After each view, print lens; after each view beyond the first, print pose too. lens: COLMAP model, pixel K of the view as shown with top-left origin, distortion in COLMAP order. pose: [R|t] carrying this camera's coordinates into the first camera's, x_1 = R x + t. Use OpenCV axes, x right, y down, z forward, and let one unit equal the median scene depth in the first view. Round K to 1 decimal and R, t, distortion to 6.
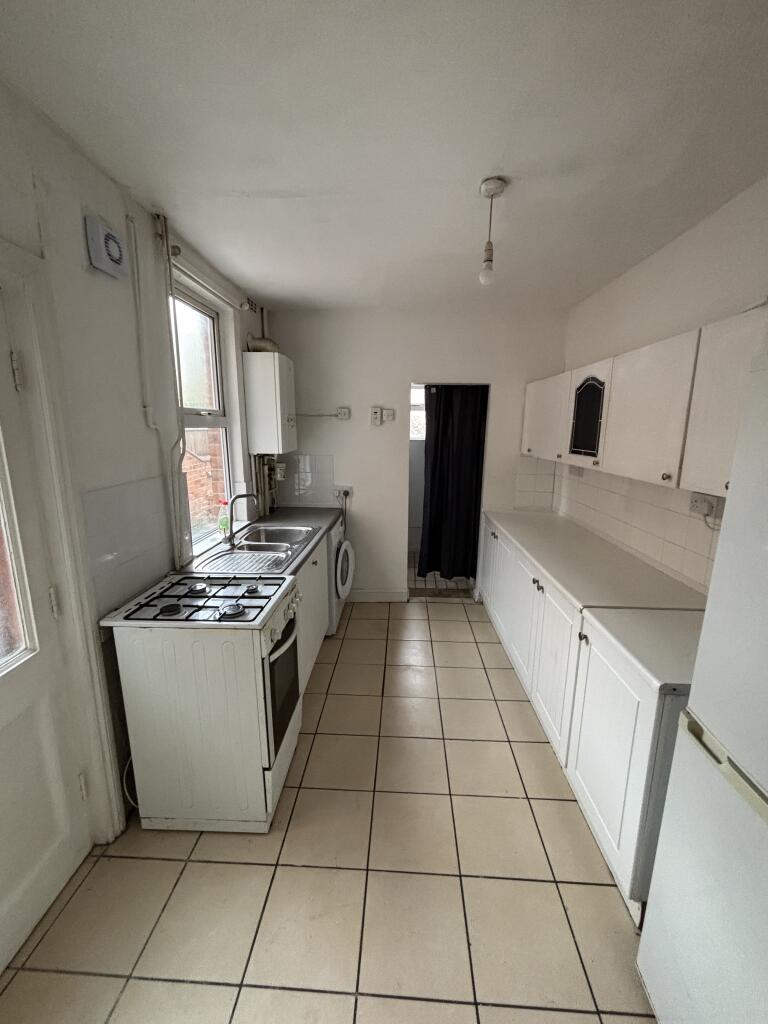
lens RADIAL K [[415.9, 0, 384.0], [0, 415.9, 512.0], [0, 0, 1]] dist [0.000380, -0.000048]
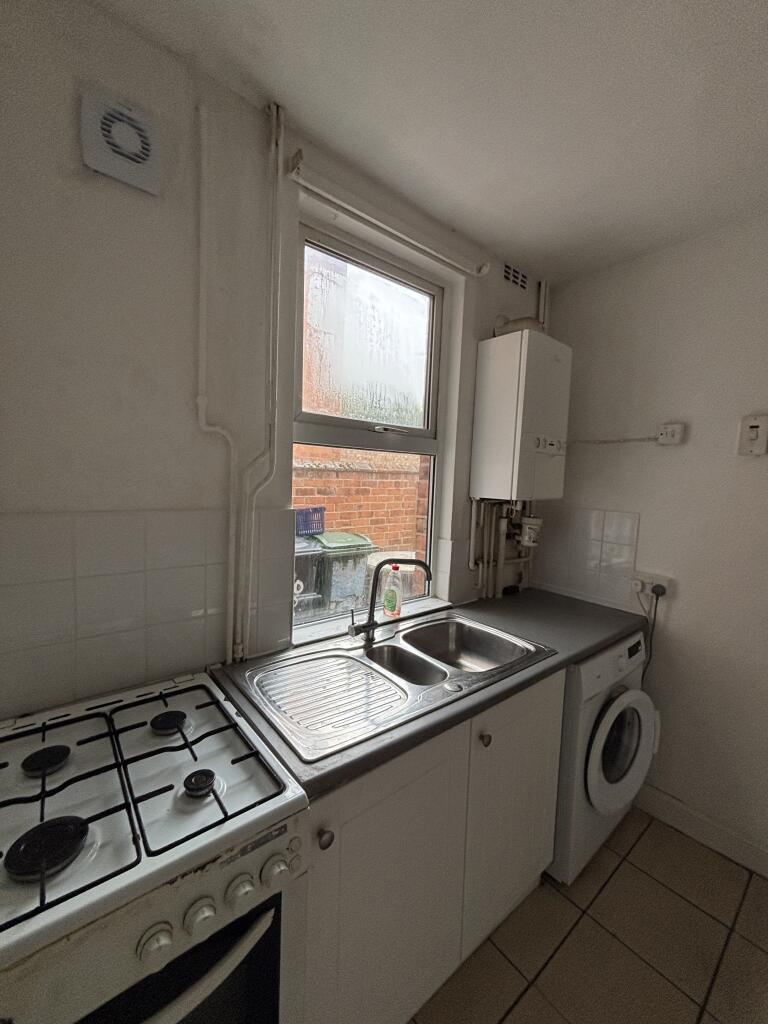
lens RADIAL K [[415.9, 0, 384.0], [0, 415.9, 512.0], [0, 0, 1]] dist [0.000380, -0.000048]
pose [[0.669880, 0.078584, -0.738299, 0.061655], [-0.181061, 0.981652, -0.059795, -0.058778], [0.720054, 0.173733, 0.671818, 0.505681]]
